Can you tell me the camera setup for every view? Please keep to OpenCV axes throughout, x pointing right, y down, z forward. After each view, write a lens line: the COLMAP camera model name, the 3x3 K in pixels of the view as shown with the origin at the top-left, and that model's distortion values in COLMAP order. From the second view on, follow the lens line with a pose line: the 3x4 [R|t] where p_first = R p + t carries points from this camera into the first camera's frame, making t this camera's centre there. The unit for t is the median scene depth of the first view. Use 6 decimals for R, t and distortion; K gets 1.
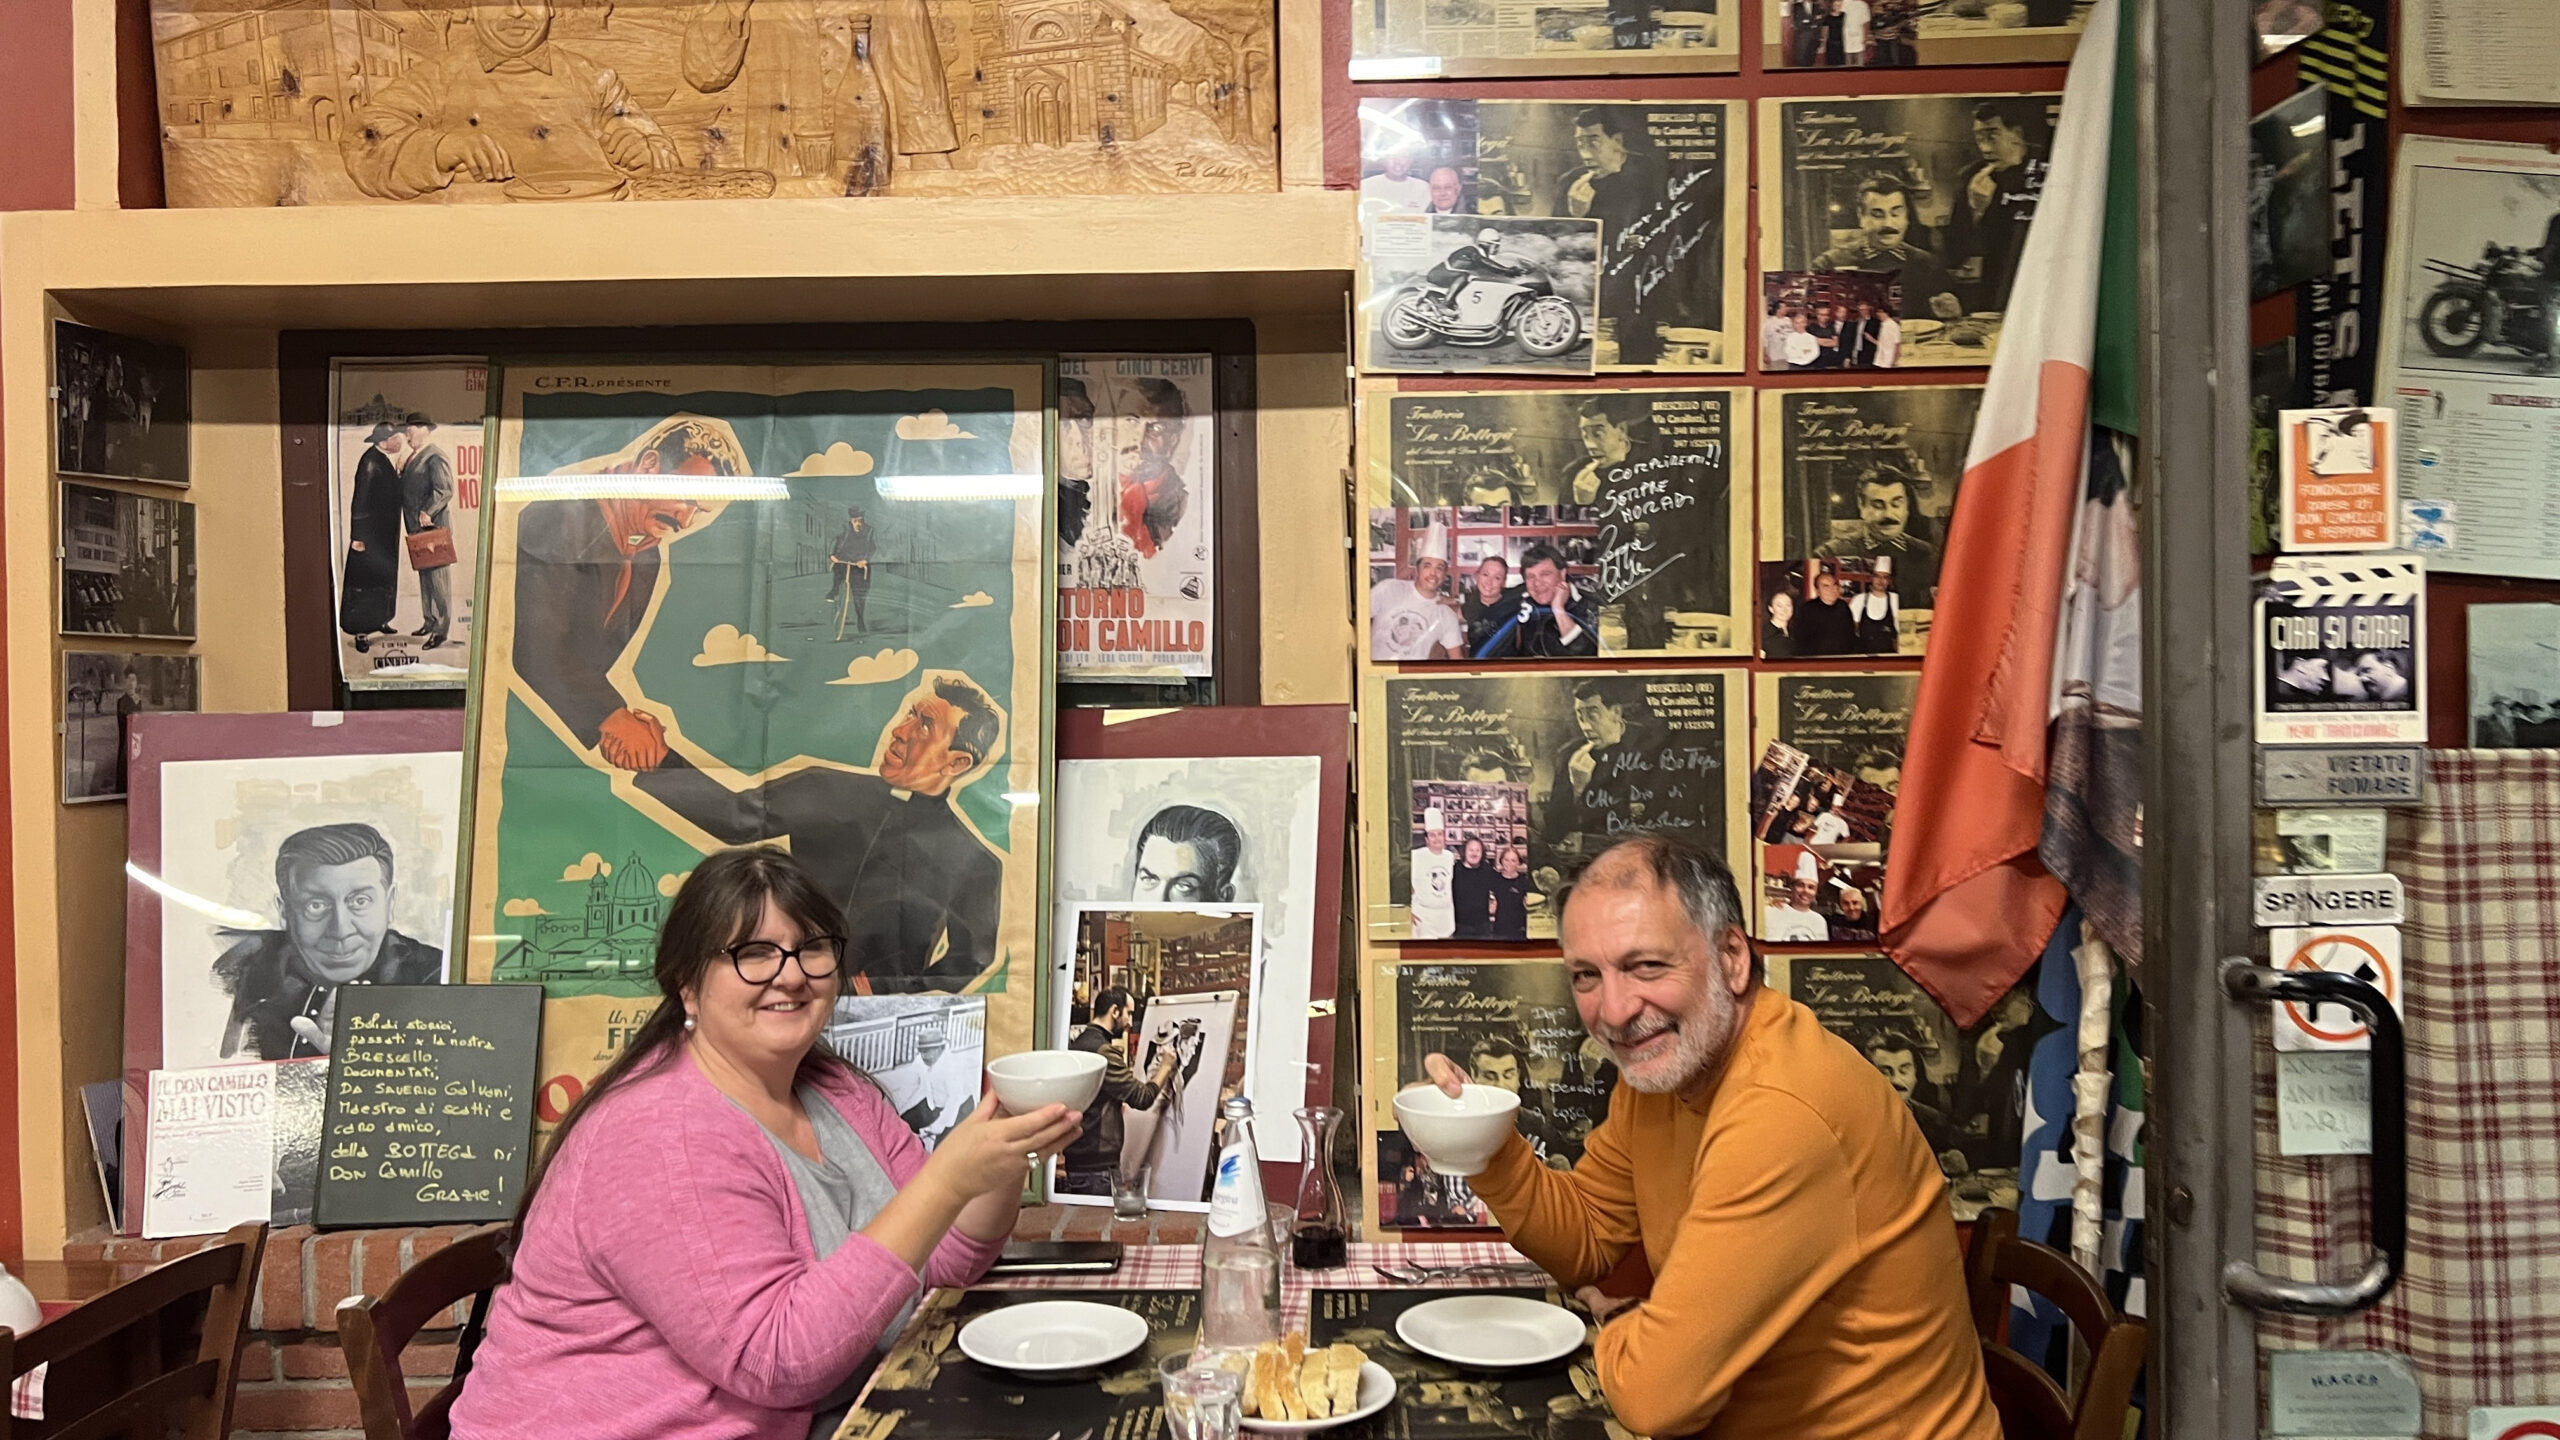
lens RADIAL K [[1982.1, 0, 1326.4], [0, 1982.1, 694.7], [0, 0, 1]] dist [0.119288, -0.256480]
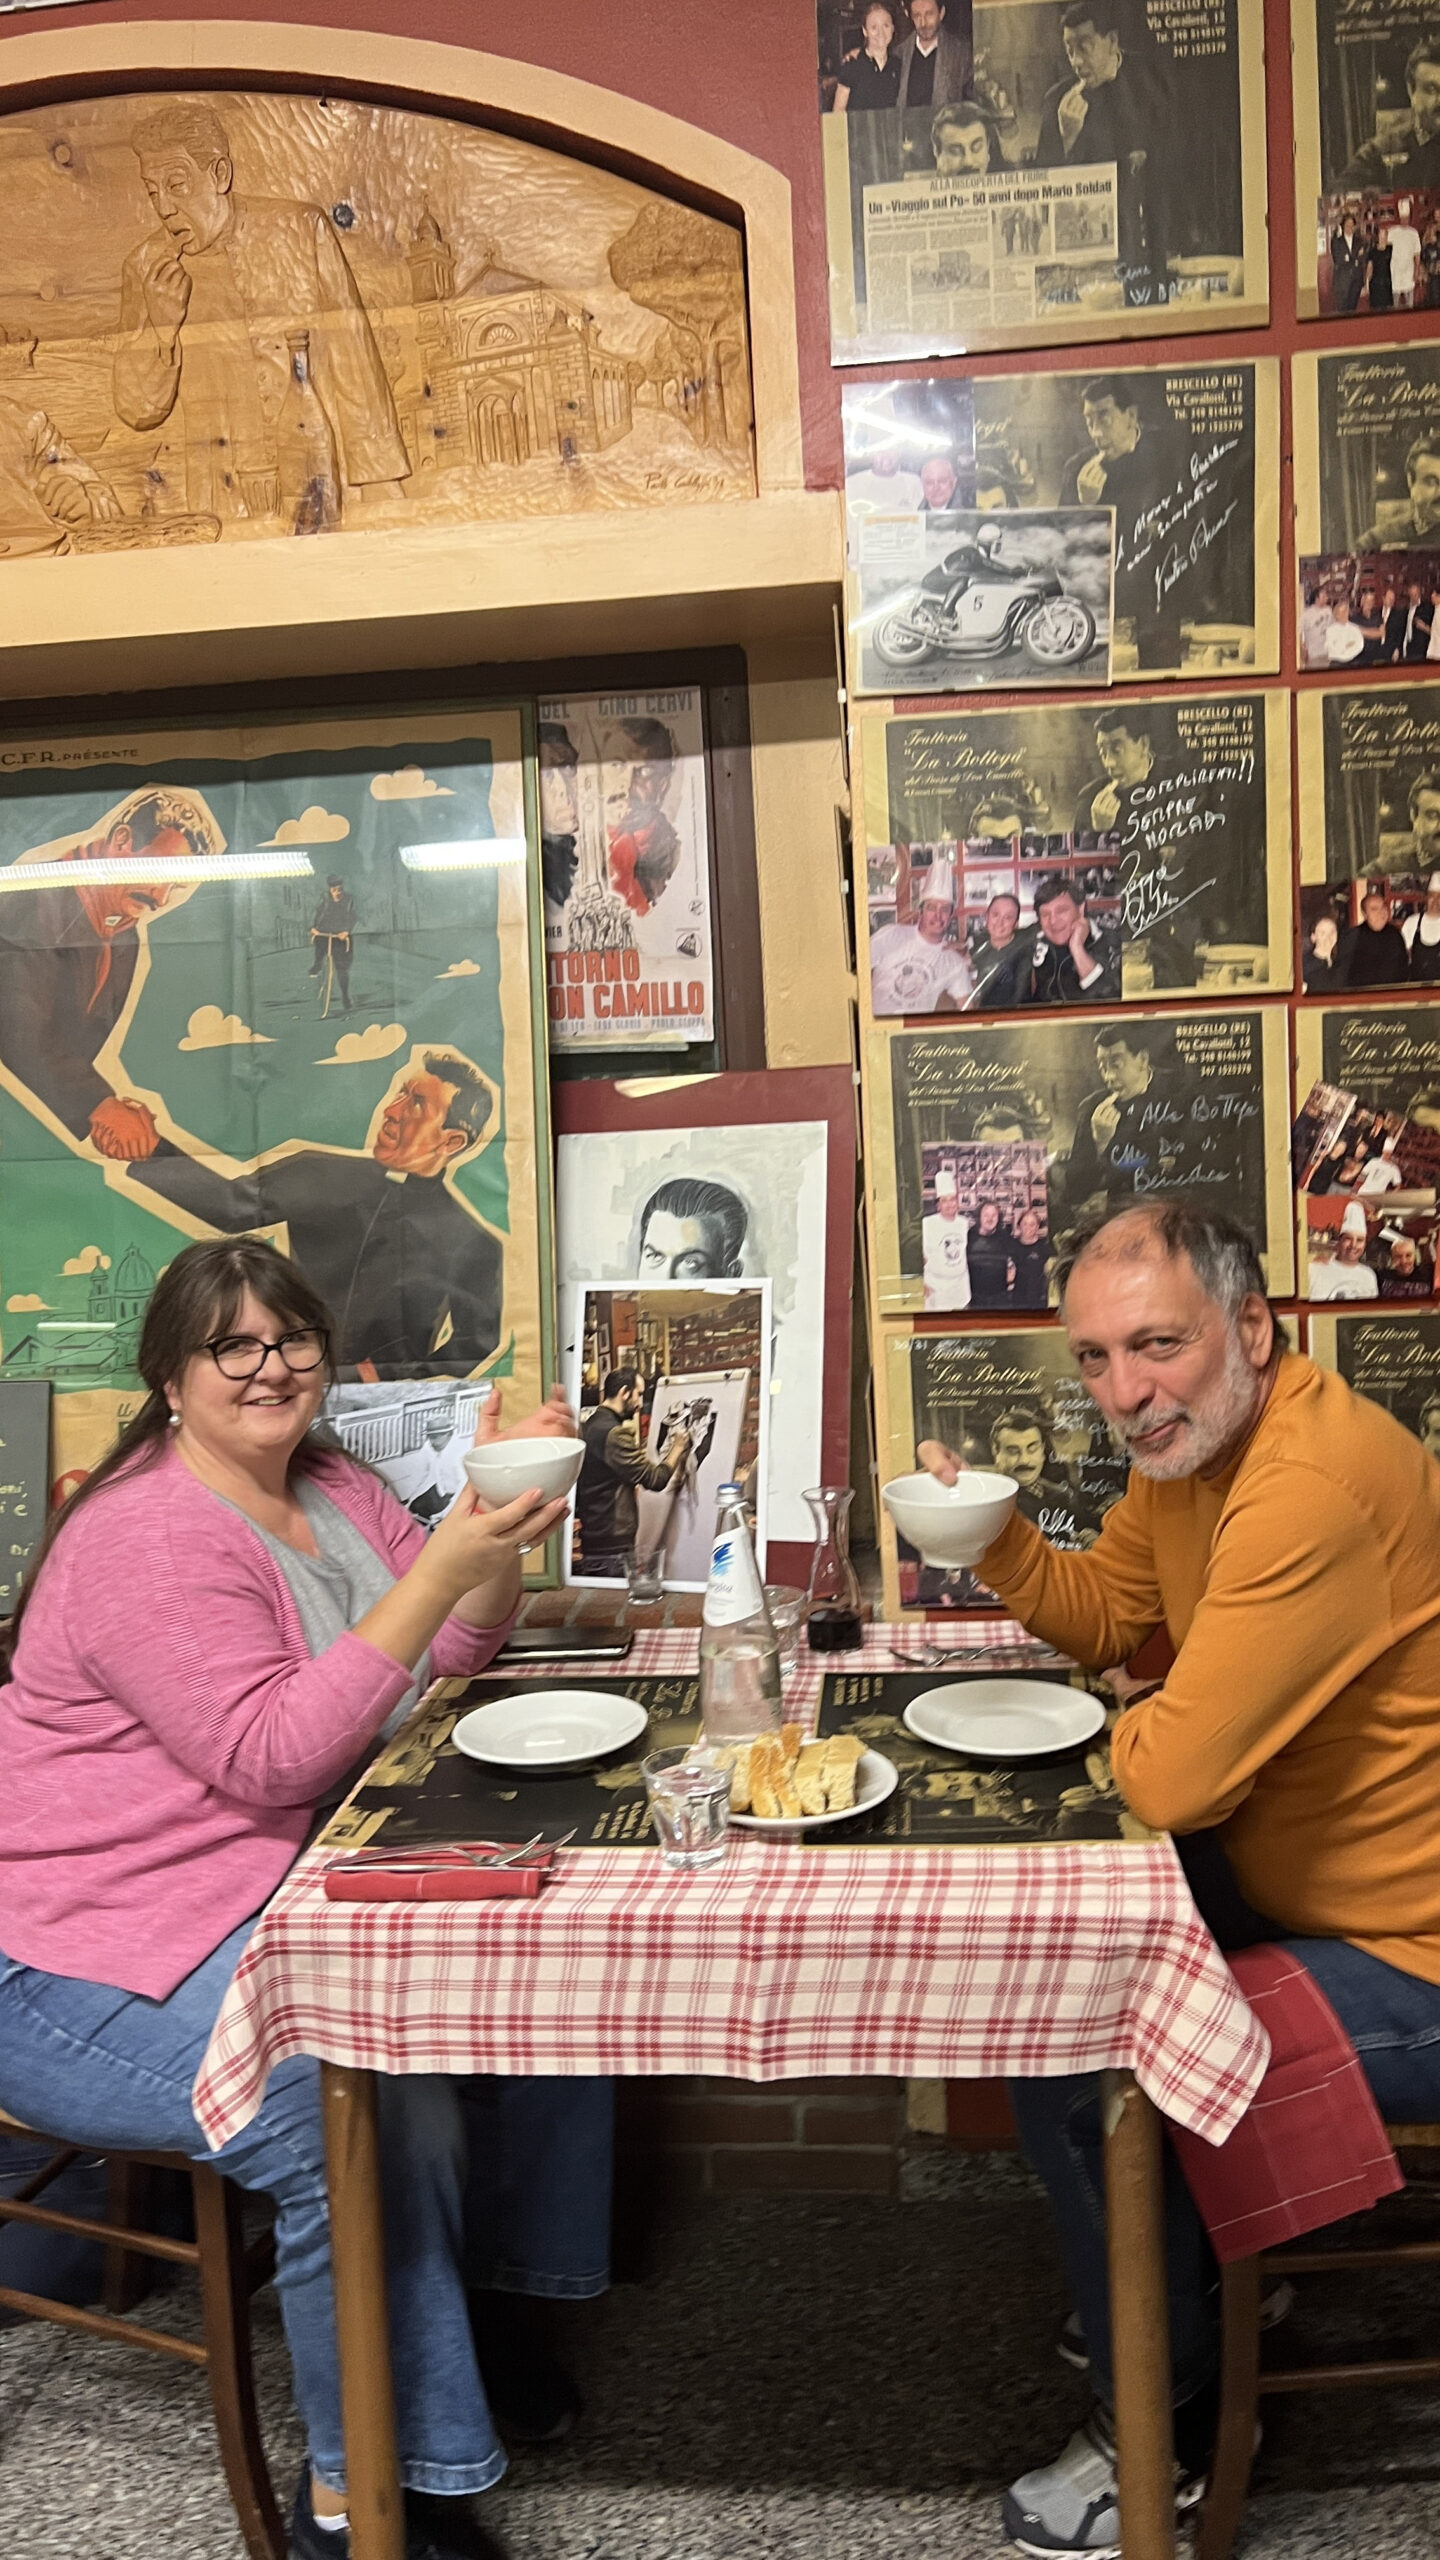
lens RADIAL K [[2009.9, 0, 720.0], [0, 2009.9, 1280.0], [0, 0, 1]] dist [0.086362, -0.177159]
pose [[0.995734, -0.032395, -0.086391, 0.028546], [0.041738, 0.993206, 0.108631, 0.000534], [0.082285, -0.111774, 0.990321, 0.045704]]
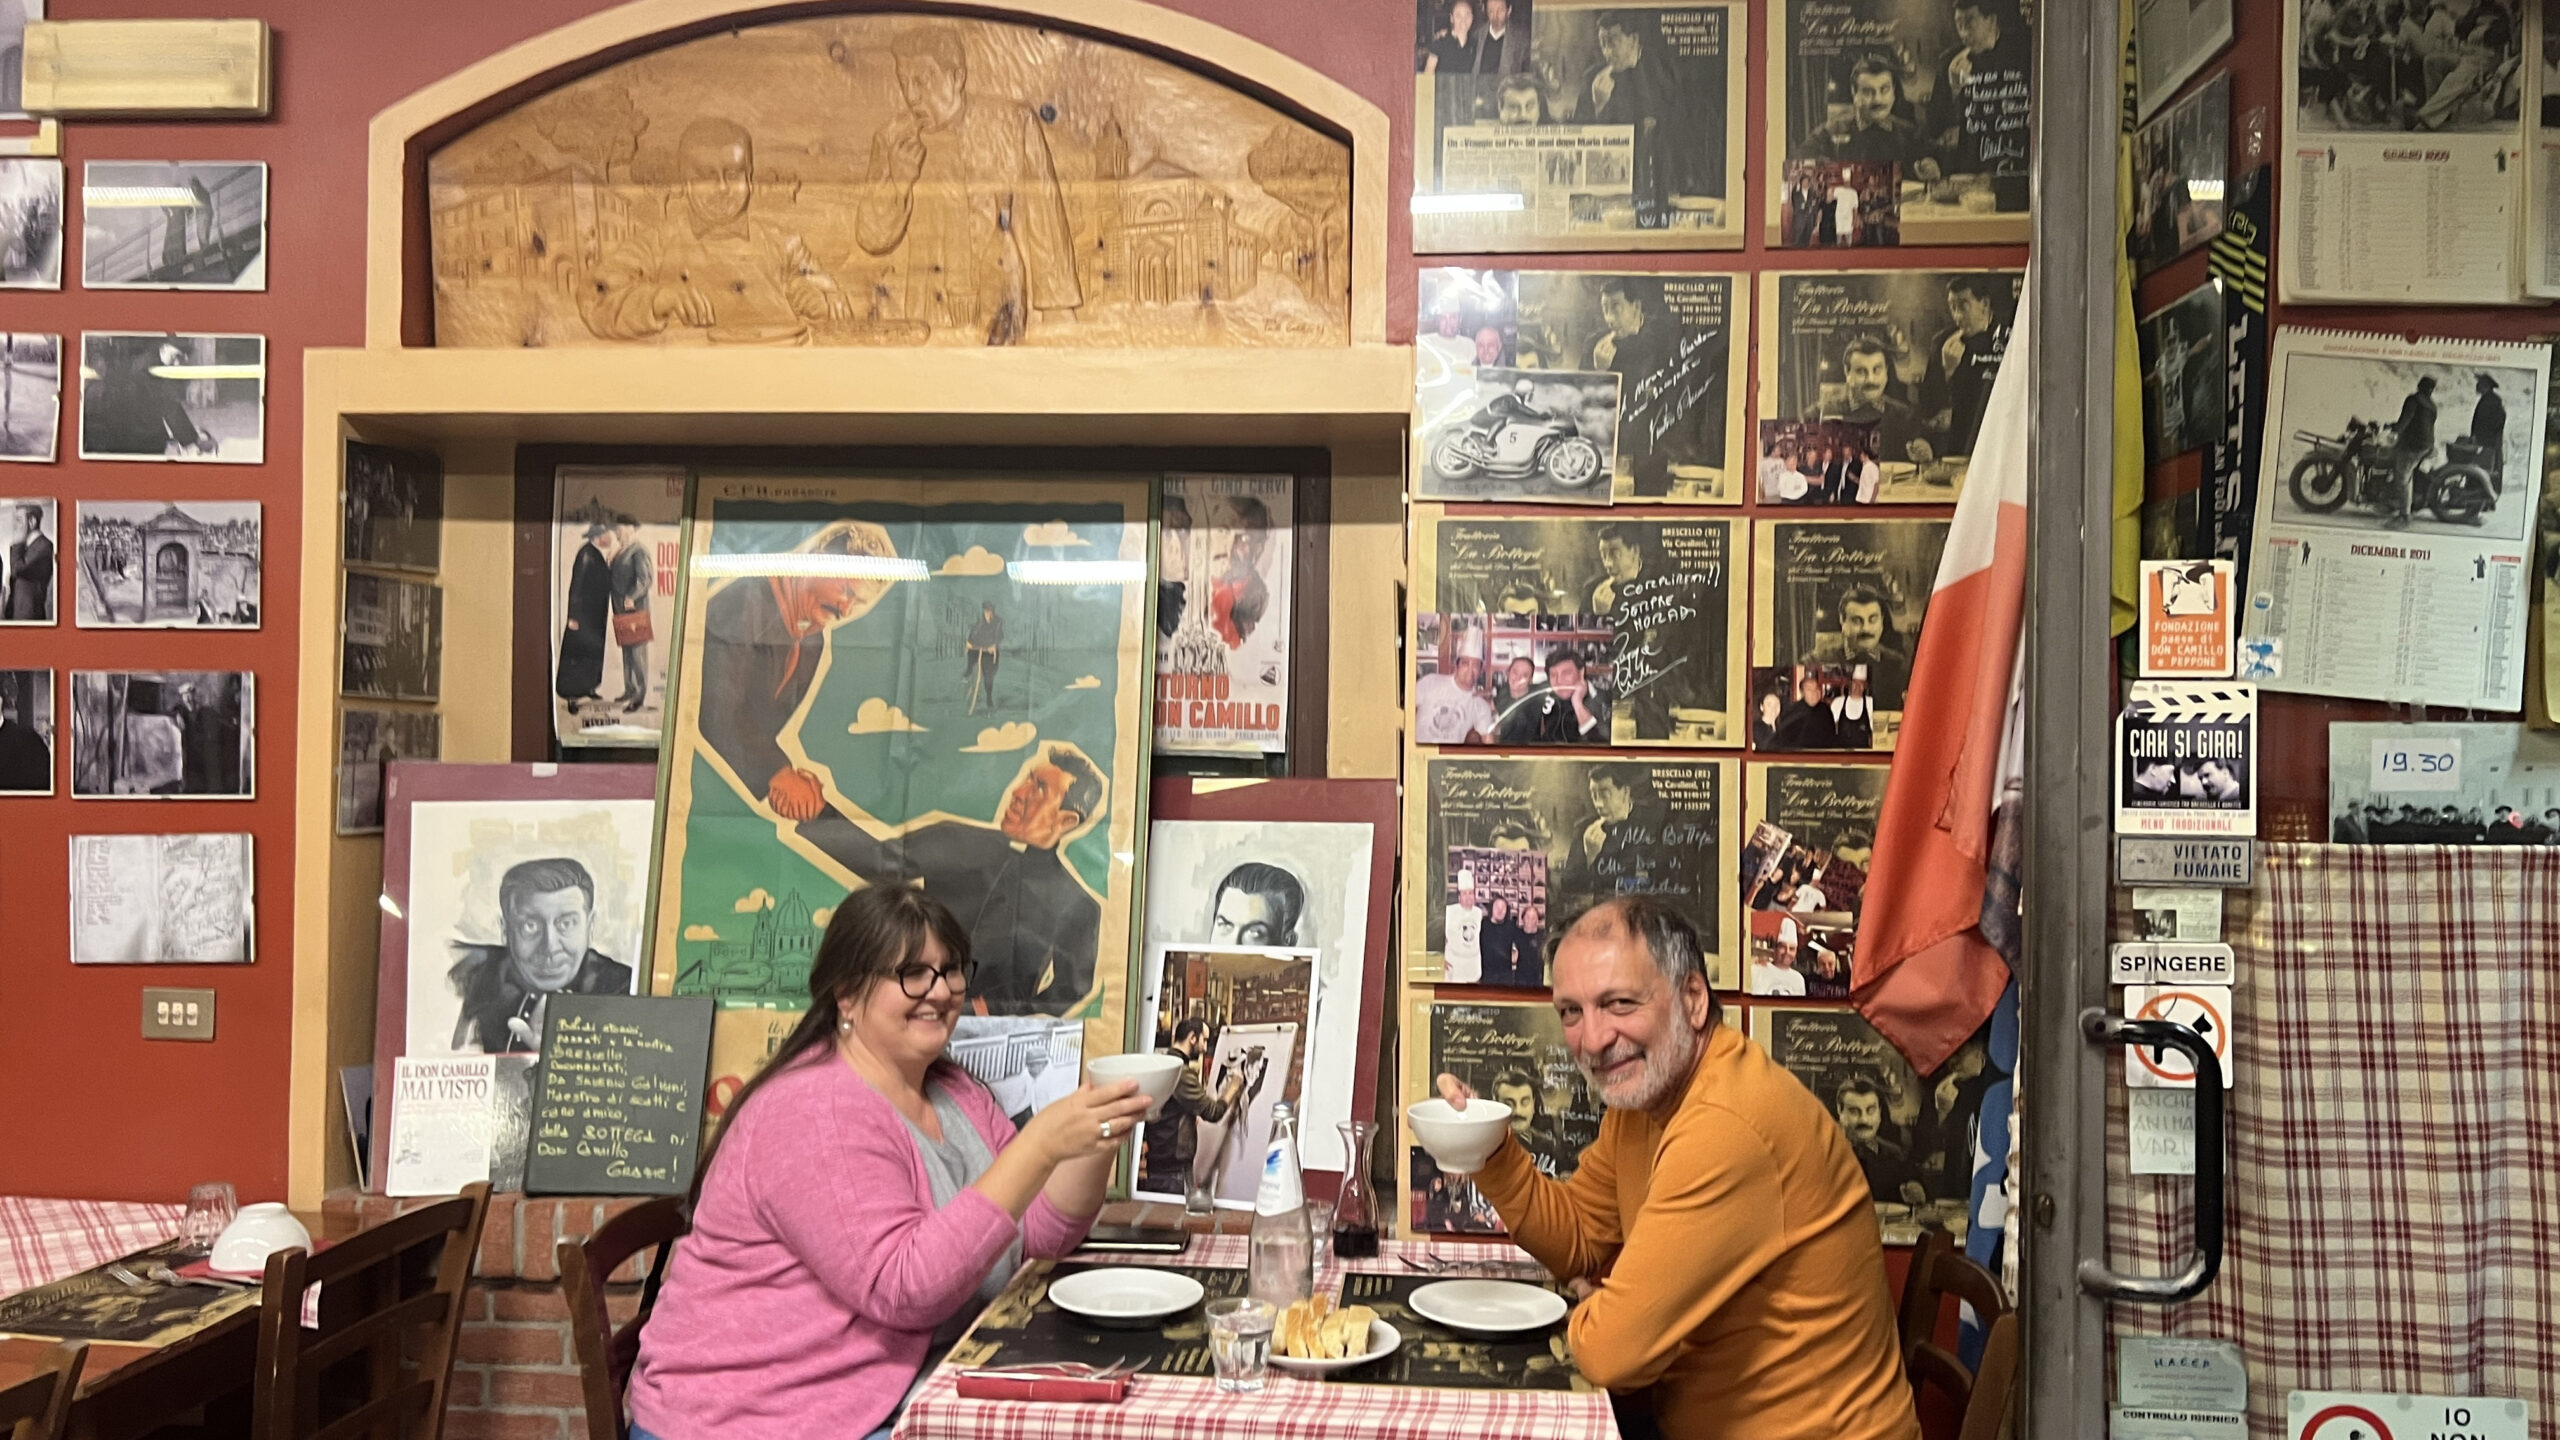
lens RADIAL K [[1887.7, 0, 1318.3], [0, 1887.7, 713.0], [0, 0, 1]] dist [0.113790, -0.275673]
pose [[0.998052, 0.024521, -0.057367, 0.028753], [-0.026147, 0.999273, -0.027759, -0.002400], [0.056645, 0.029205, 0.997967, -0.119969]]
